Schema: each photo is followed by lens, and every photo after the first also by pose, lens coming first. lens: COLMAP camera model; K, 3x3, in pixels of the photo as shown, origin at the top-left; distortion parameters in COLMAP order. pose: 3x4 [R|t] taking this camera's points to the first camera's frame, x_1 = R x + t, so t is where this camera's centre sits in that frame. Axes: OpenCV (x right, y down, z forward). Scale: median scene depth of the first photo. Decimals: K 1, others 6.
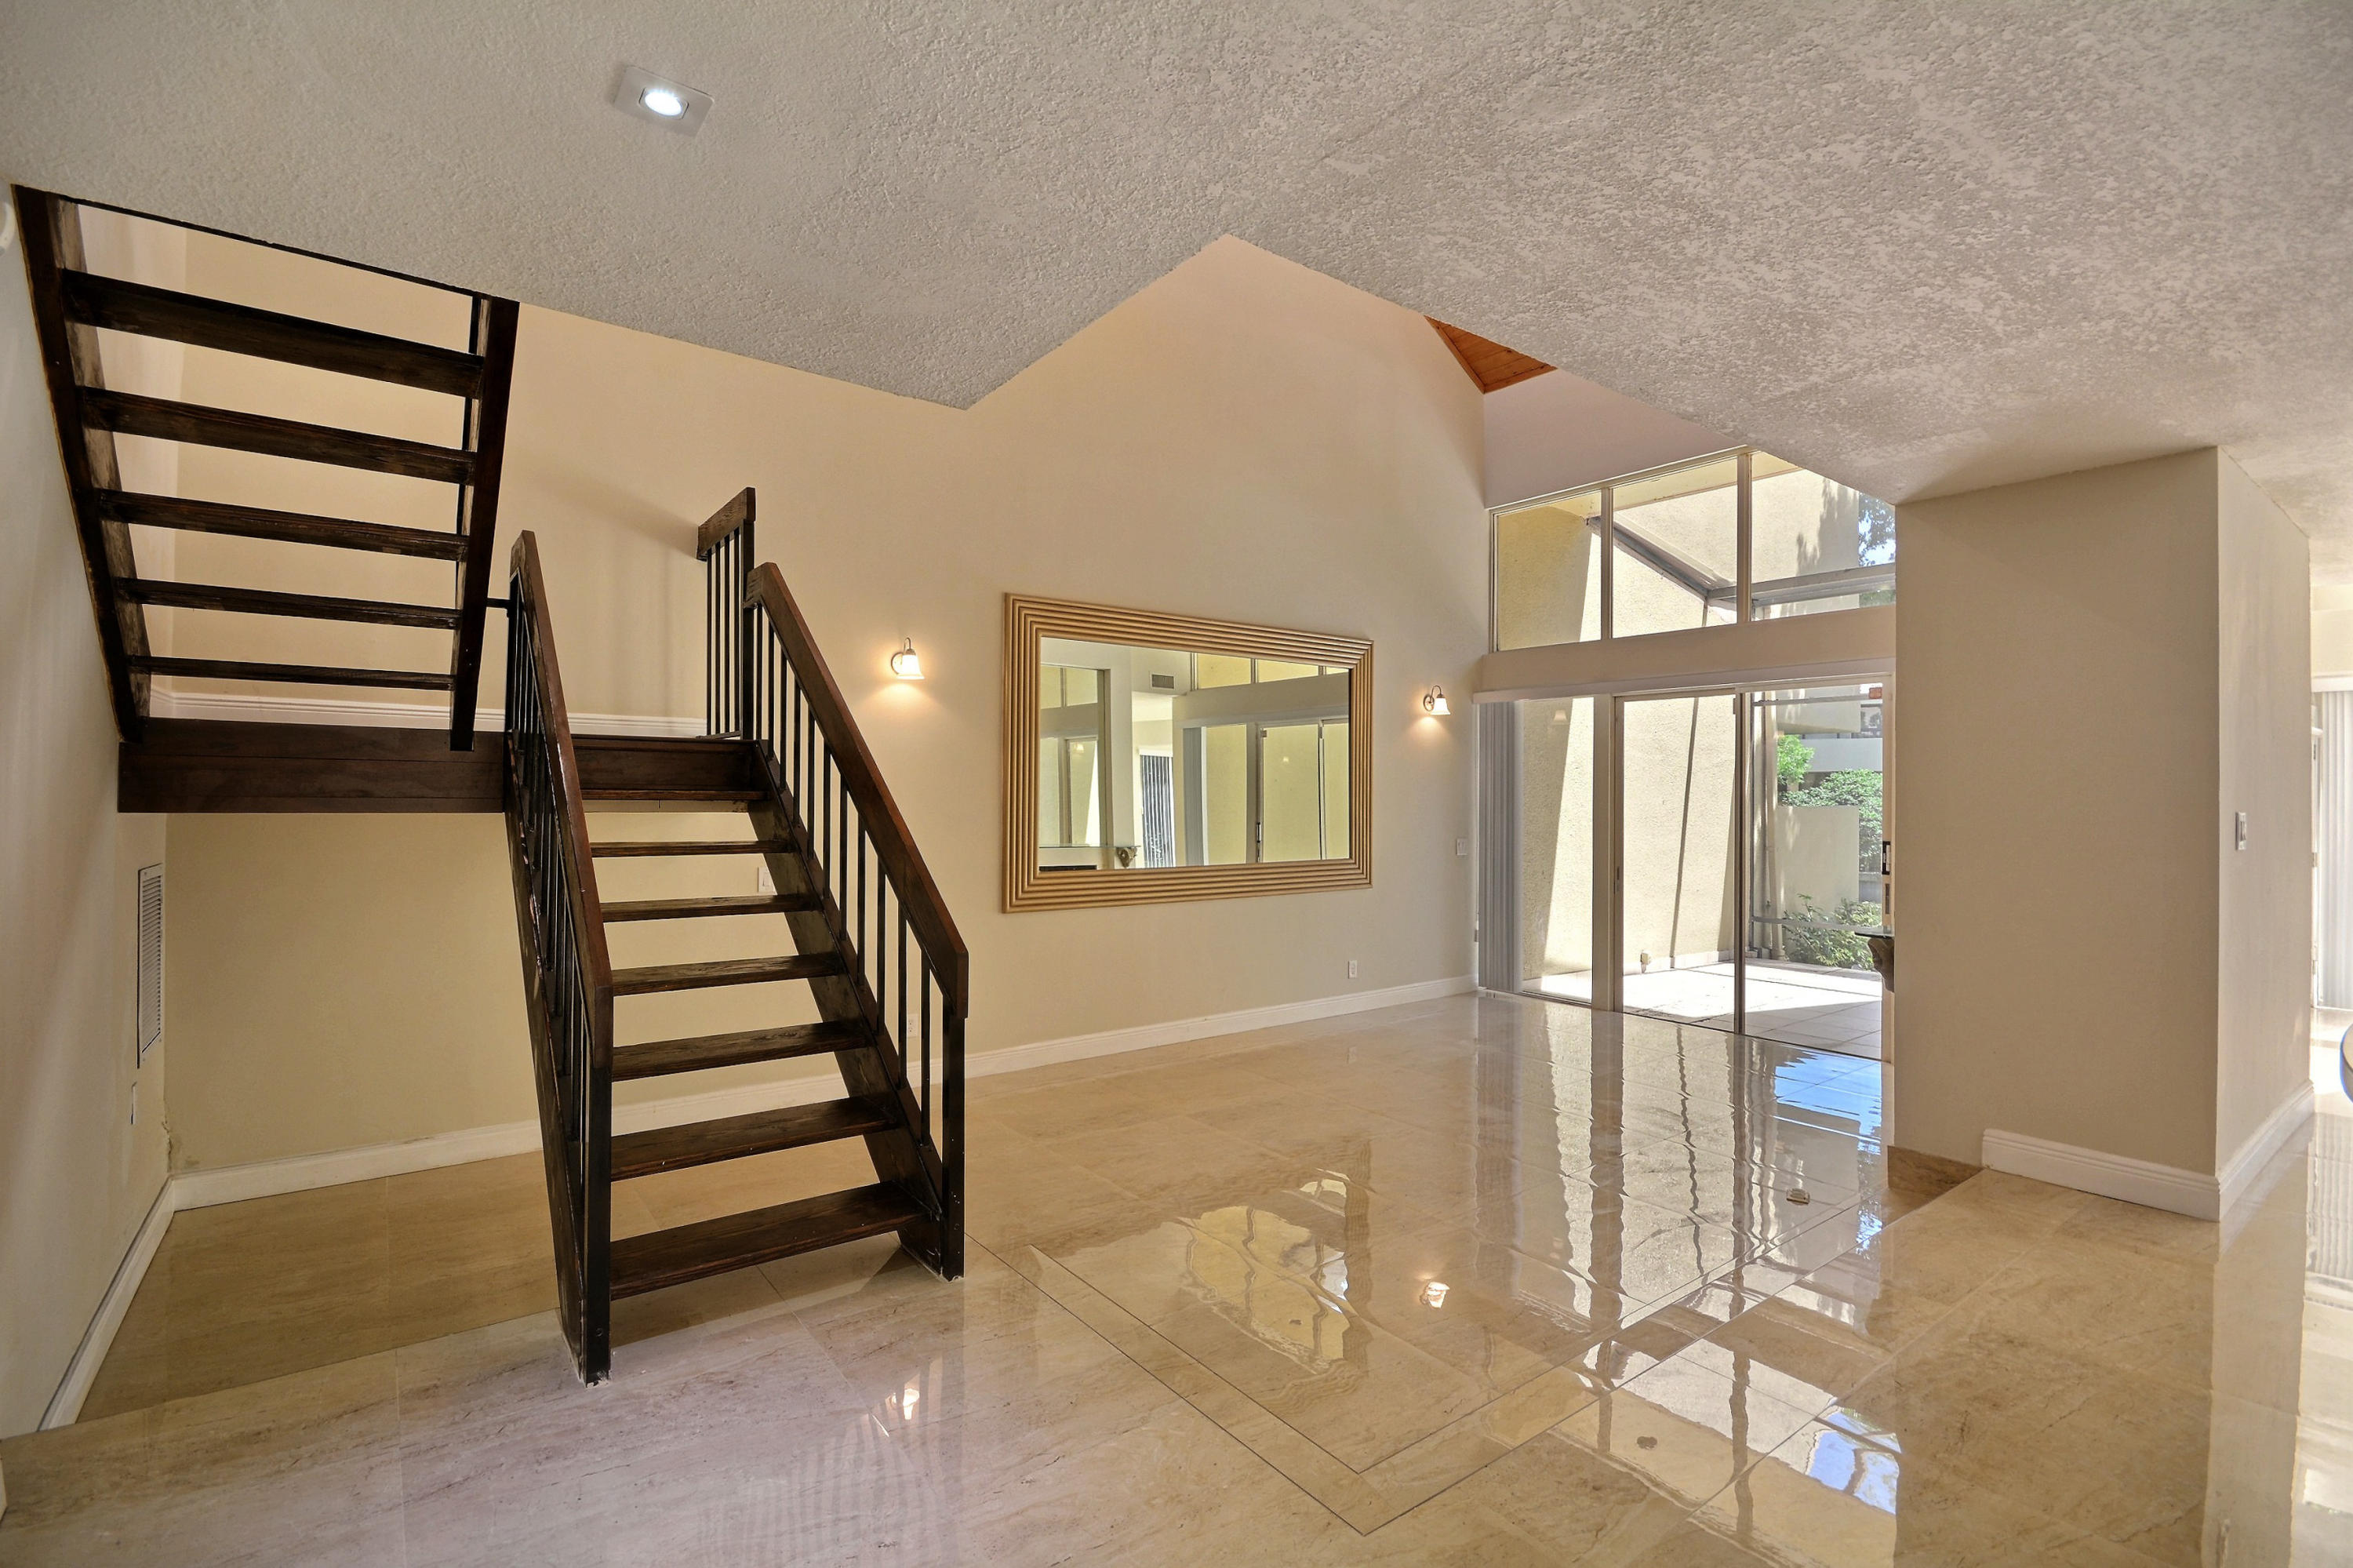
lens RADIAL K [[1056.4, 0, 1174.9], [0, 1056.4, 788.7], [0, 0, 1]] dist [0.000304, -0.012727]
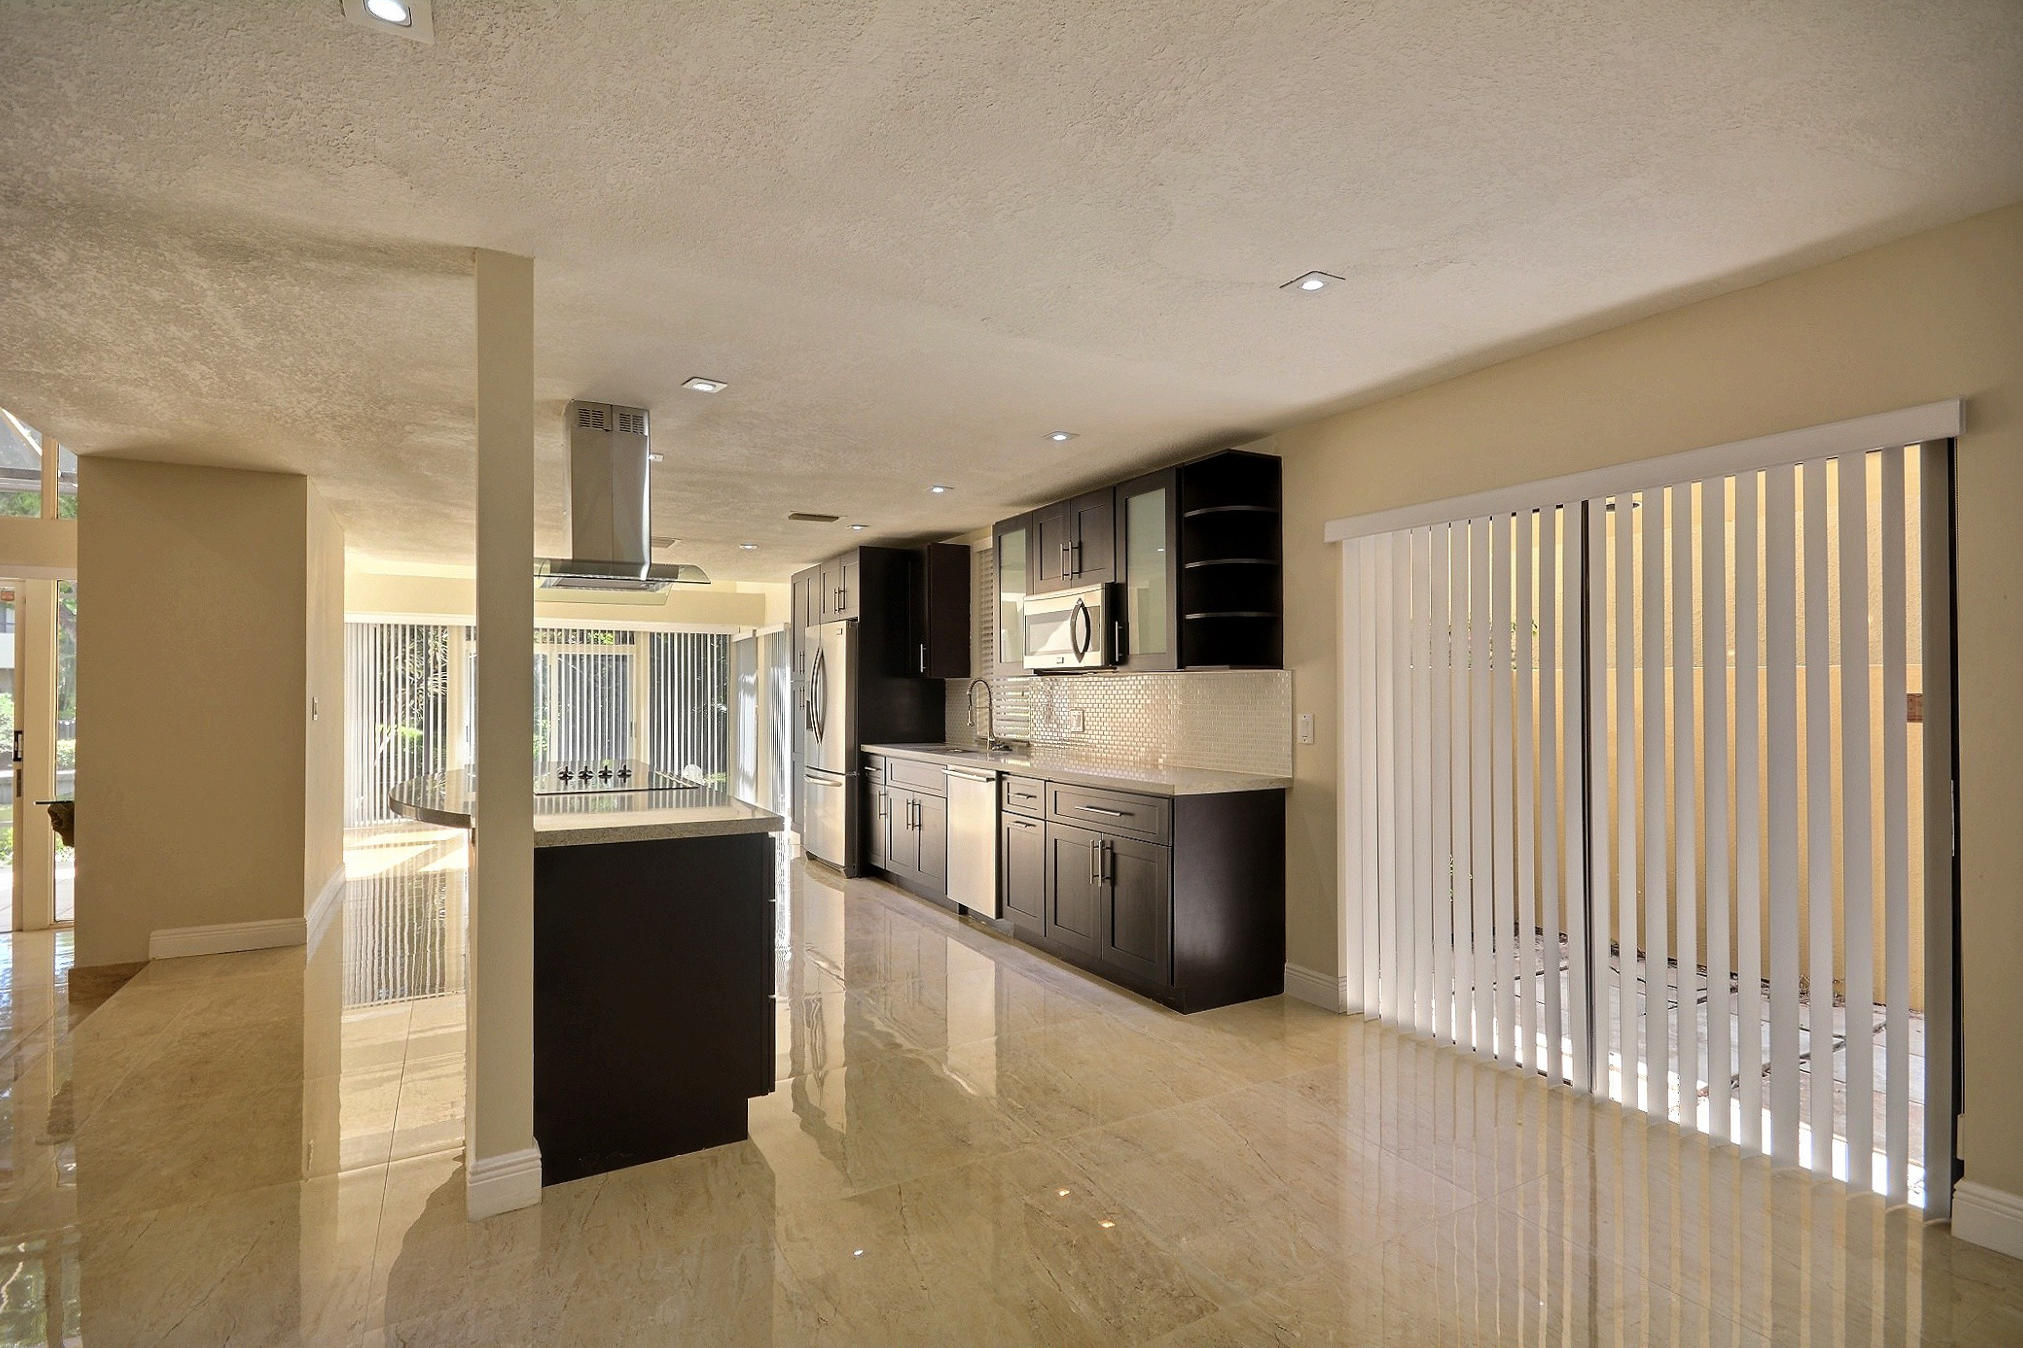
lens RADIAL K [[954.6, 0, 1004.1], [0, 954.6, 682.5], [0, 0, 1]] dist [0.001362, -0.013326]
pose [[0.112570, 0.008208, 0.993610, -0.408087], [-0.002320, 0.999965, -0.007998, 0.009262], [-0.993641, -0.001404, 0.112586, -0.297445]]
